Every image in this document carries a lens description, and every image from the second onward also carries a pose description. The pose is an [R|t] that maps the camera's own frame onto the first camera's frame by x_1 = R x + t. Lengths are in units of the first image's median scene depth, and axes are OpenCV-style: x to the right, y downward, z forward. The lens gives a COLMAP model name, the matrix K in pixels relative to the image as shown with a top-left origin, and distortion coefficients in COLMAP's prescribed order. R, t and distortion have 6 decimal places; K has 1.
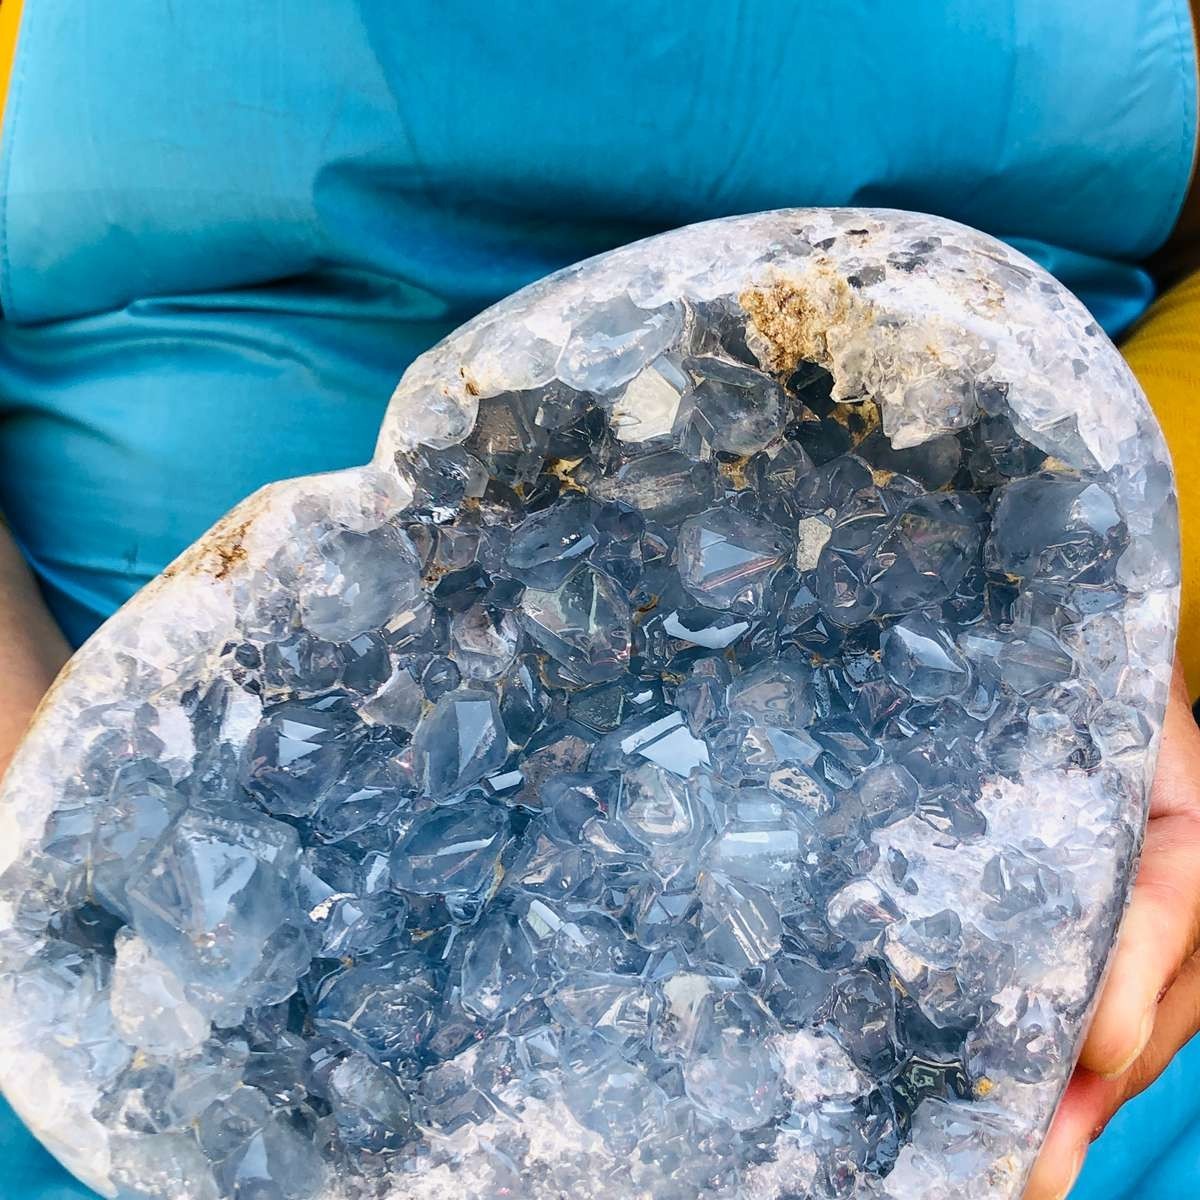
lens RADIAL K [[1783.0, 0, 646.2], [0, 1783.0, 604.1], [0, 0, 1]] dist [0.231419, -1.158776]
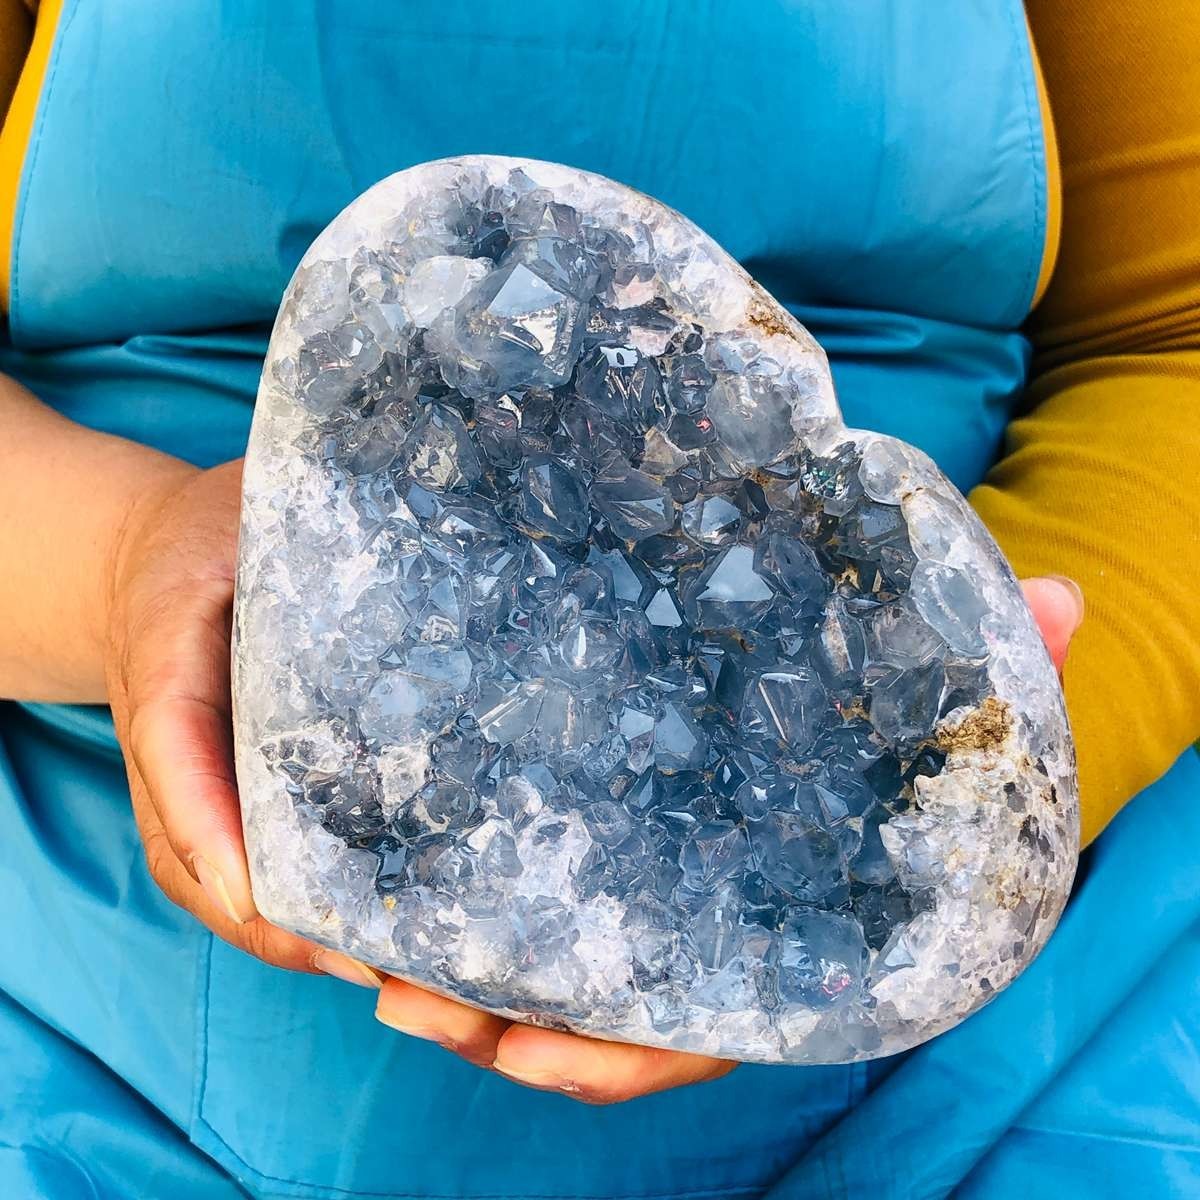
lens RADIAL K [[1747.4, 0, 578.9], [0, 1747.4, 572.1], [0, 0, 1]] dist [0.219712, -1.129630]
pose [[0.033486, 0.988788, -0.145523, 0.134748], [-0.993562, 0.048703, 0.102291, -0.011906], [0.108231, 0.141161, 0.984053, -0.270463]]
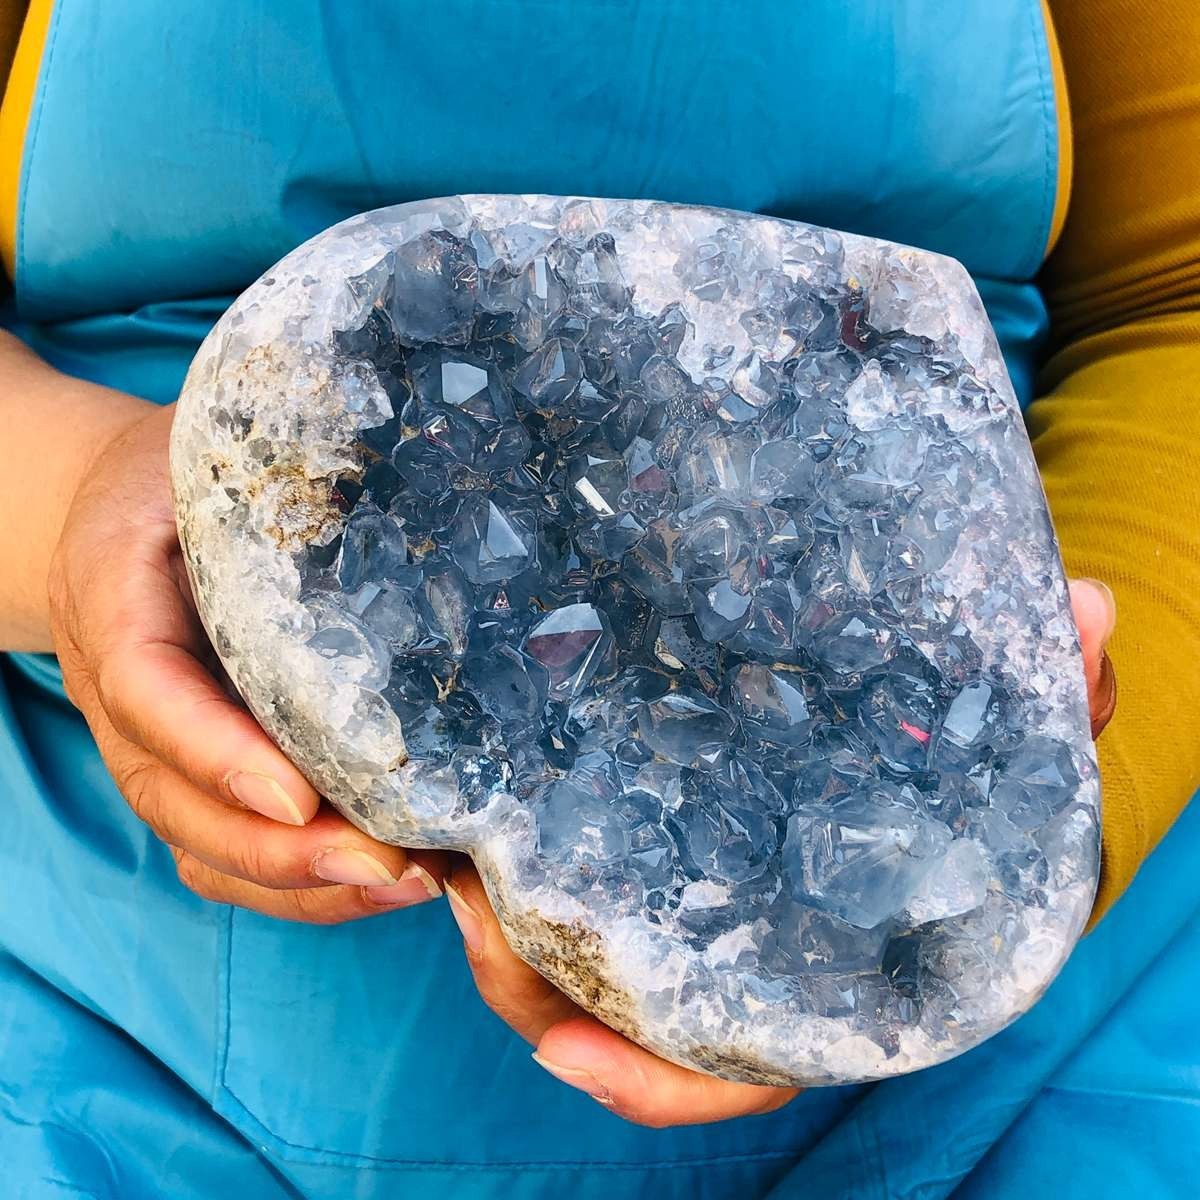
lens RADIAL K [[1746.0, 0, 613.9], [0, 1746.0, 560.6], [0, 0, 1]] dist [0.244428, -1.275778]
pose [[-0.204378, -0.960351, 0.189622, -0.221565], [0.952135, -0.150044, 0.266320, -0.281083], [-0.227309, 0.234976, 0.945049, -0.167116]]
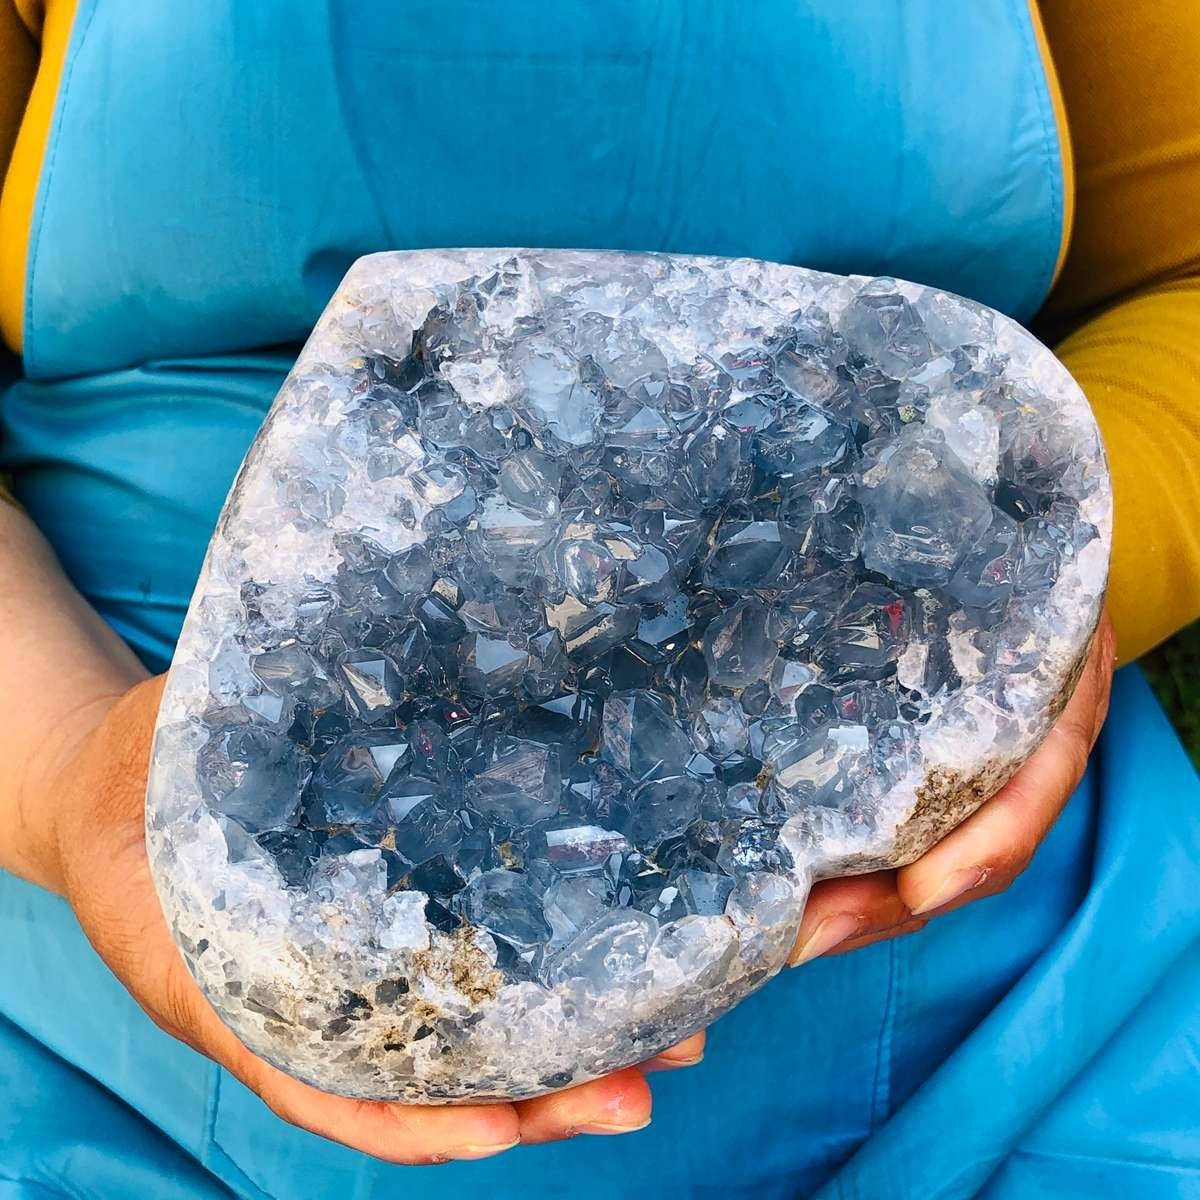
lens RADIAL K [[1760.6, 0, 595.4], [0, 1760.6, 564.7], [0, 0, 1]] dist [0.216473, -1.095243]
pose [[-0.998740, -0.046079, -0.019856, 0.026396], [0.035110, -0.924518, 0.379517, -0.355172], [-0.035845, 0.378342, 0.924972, -0.174088]]
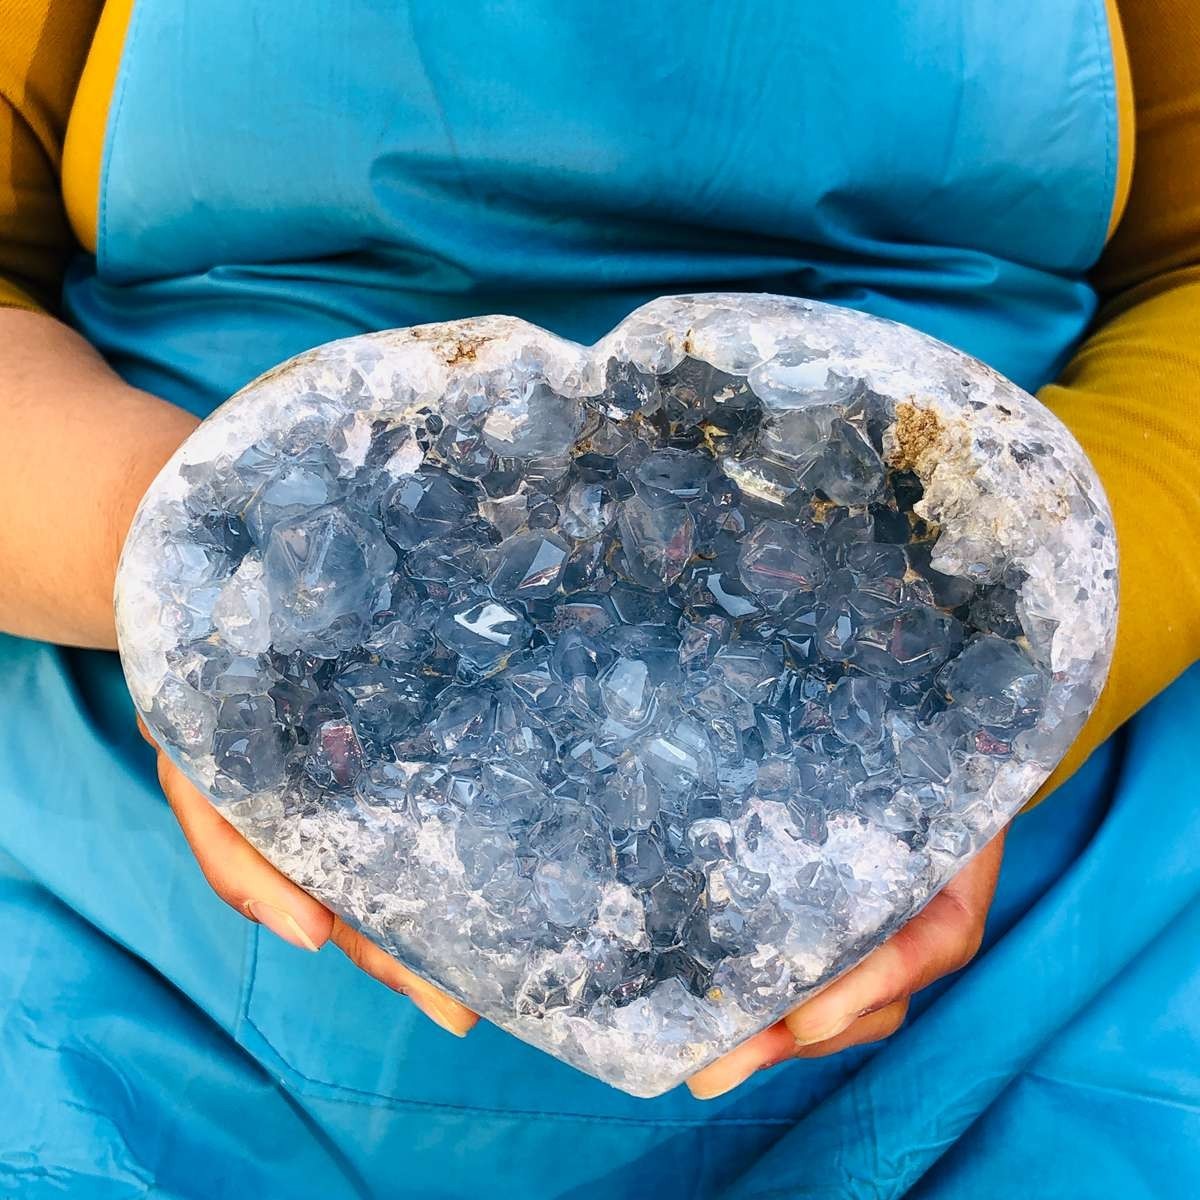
lens RADIAL K [[1747.8, 0, 611.6], [0, 1747.8, 597.6], [0, 0, 1]] dist [0.195932, -0.896593]
pose [[0.831609, 0.555254, 0.010953, -0.056749], [-0.553298, 0.826658, 0.102458, -0.070452], [0.047836, -0.091265, 0.994677, -0.289217]]
